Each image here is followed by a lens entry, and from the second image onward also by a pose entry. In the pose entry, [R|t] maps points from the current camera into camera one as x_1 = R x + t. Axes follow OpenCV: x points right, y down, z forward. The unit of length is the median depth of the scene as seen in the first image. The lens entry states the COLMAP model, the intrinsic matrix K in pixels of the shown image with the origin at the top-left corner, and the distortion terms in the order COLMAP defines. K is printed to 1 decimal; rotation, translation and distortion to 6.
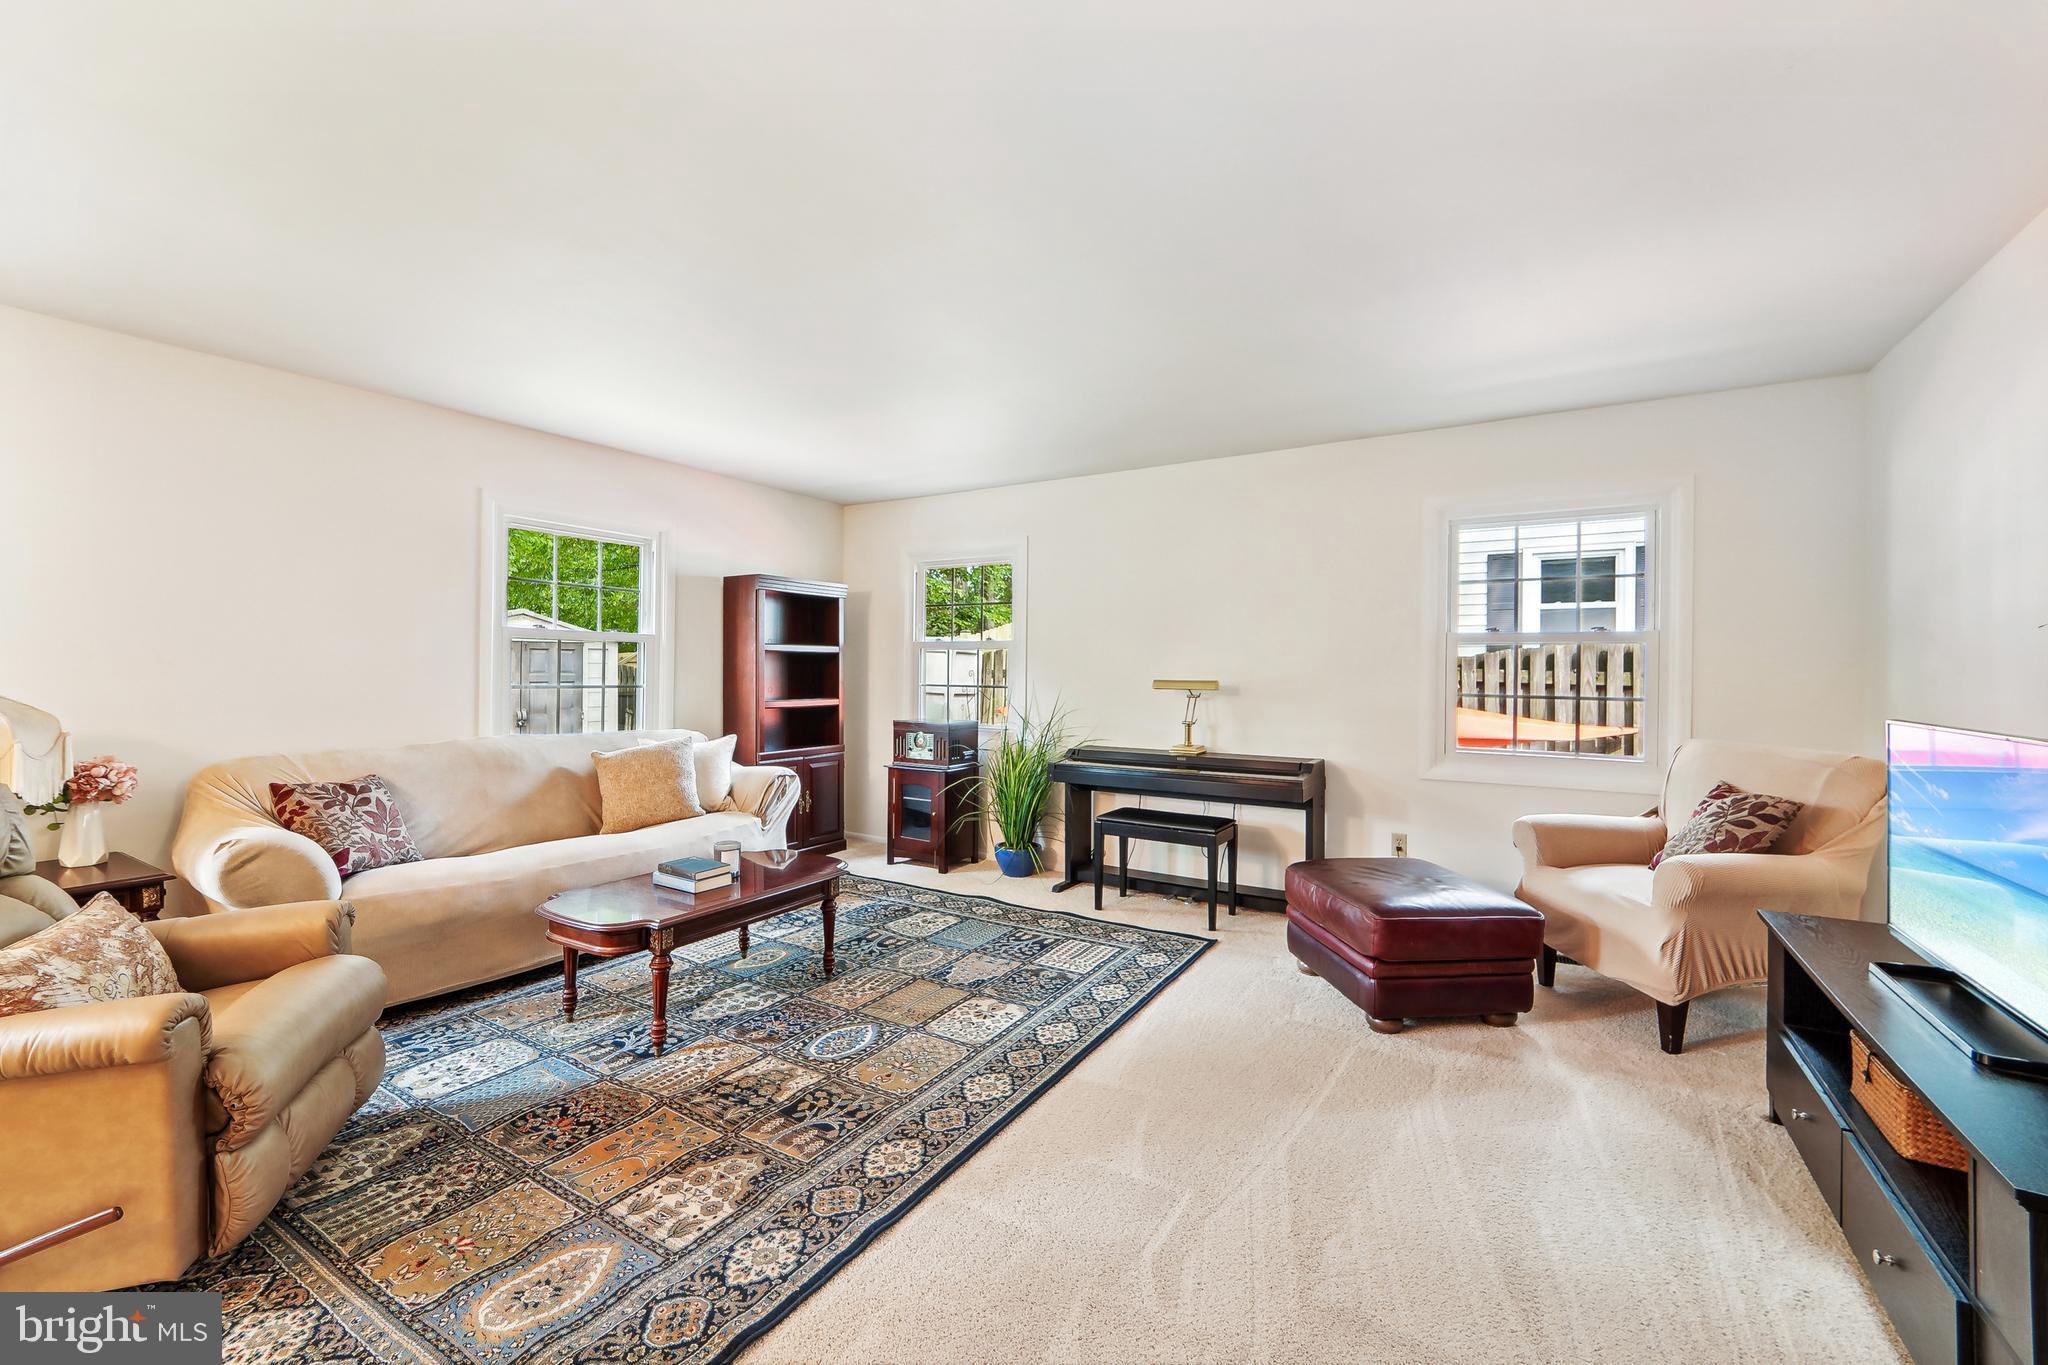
lens RADIAL K [[827.0, 0, 1030.6], [0, 827.0, 670.9], [0, 0, 1]] dist [-0.010355, 0.001576]
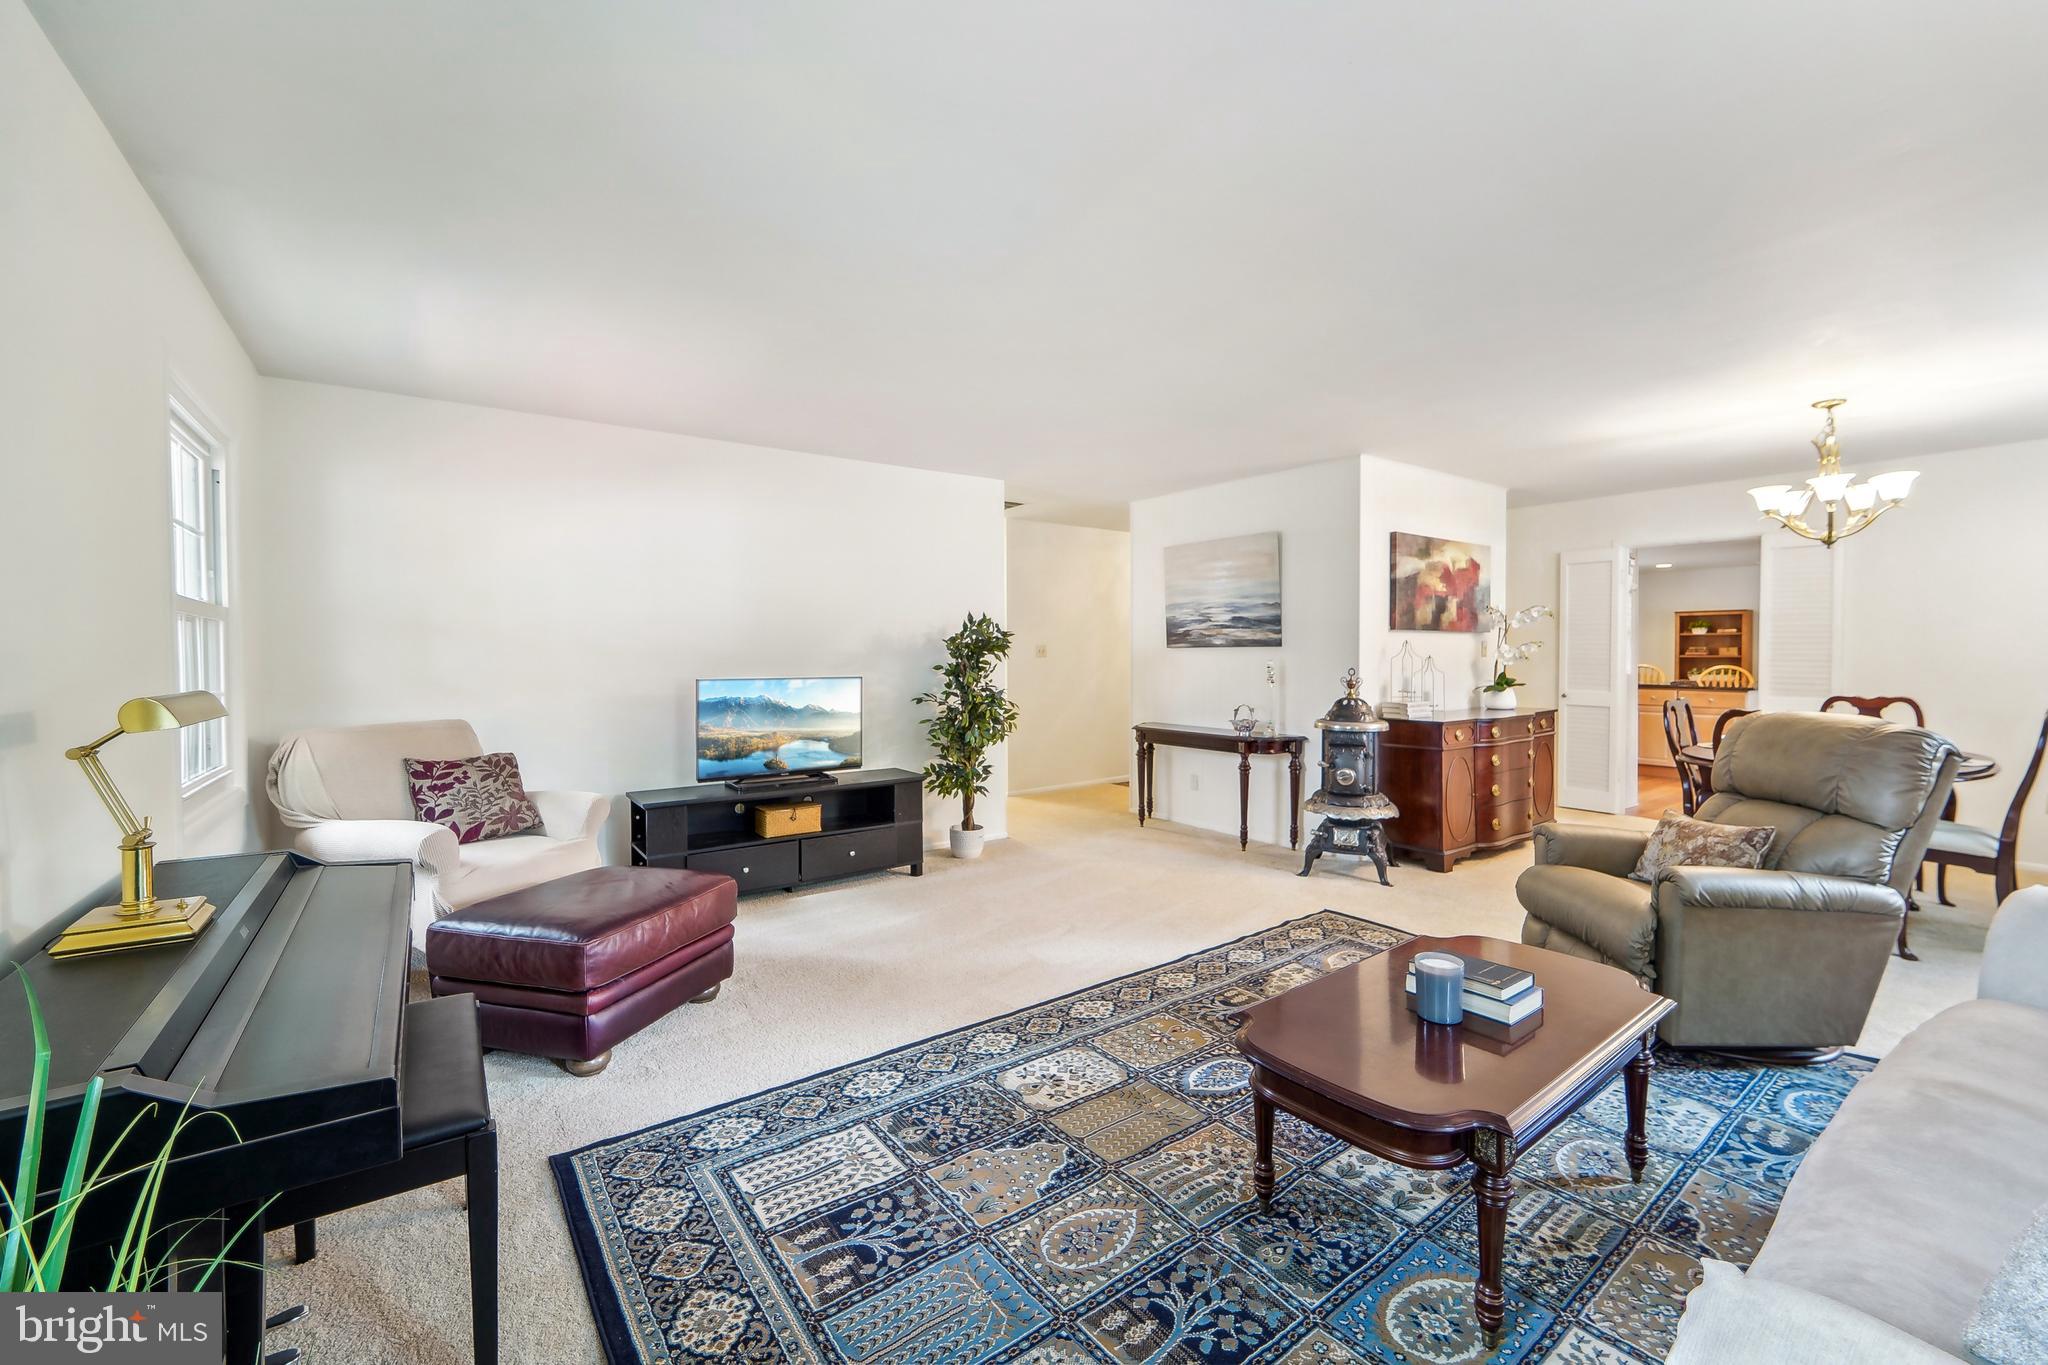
lens RADIAL K [[827.0, 0, 1026.8], [0, 827.0, 672.0], [0, 0, 1]] dist [-0.010355, 0.001576]
pose [[-0.925205, -0.011135, 0.379304, -0.317305], [-0.001286, 0.999656, 0.026209, -0.007996], [-0.379465, 0.023761, -0.924901, 1.645001]]
